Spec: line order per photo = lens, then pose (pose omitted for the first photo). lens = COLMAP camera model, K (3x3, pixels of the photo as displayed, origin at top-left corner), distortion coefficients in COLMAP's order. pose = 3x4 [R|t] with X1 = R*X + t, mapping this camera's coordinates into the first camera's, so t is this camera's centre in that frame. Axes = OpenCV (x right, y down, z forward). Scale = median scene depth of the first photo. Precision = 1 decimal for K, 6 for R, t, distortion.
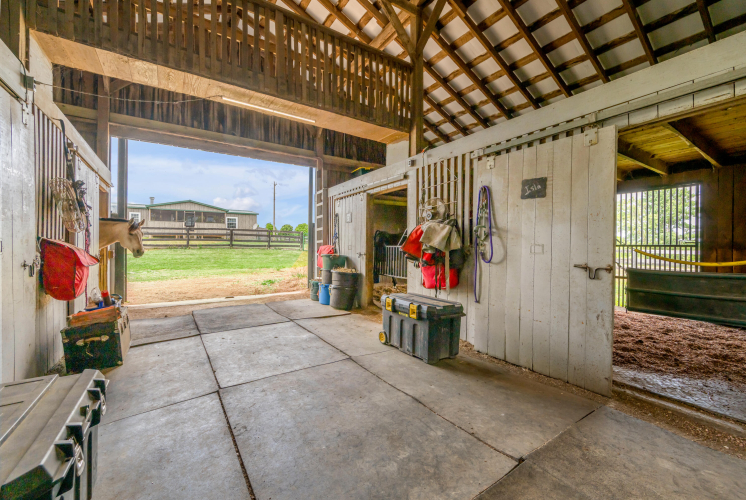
lens RADIAL K [[316.1, 0, 374.6], [0, 316.1, 246.1], [0, 0, 1]] dist [-0.000471, 0.000000]
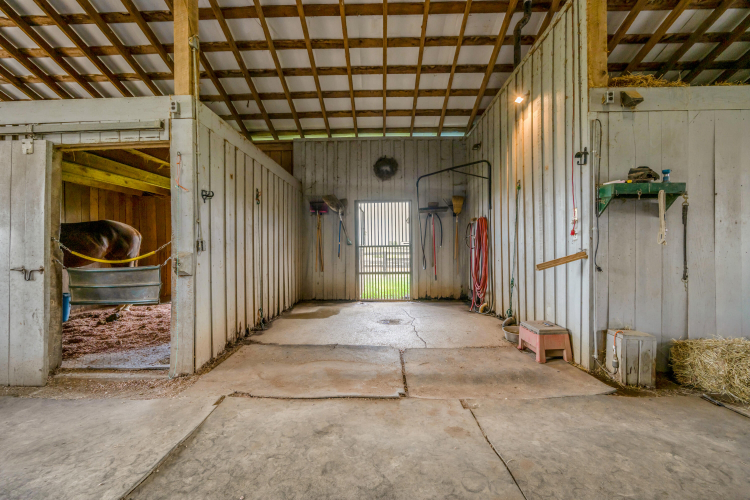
lens RADIAL K [[317.8, 0, 376.6], [0, 317.8, 246.1], [0, 0, 1]] dist [-0.000471, 0.000000]
pose [[0.555209, -0.015000, 0.831575, 0.454006], [0.010199, 0.999885, 0.011226, -0.011700], [-0.831648, 0.002249, 0.555298, -0.565324]]
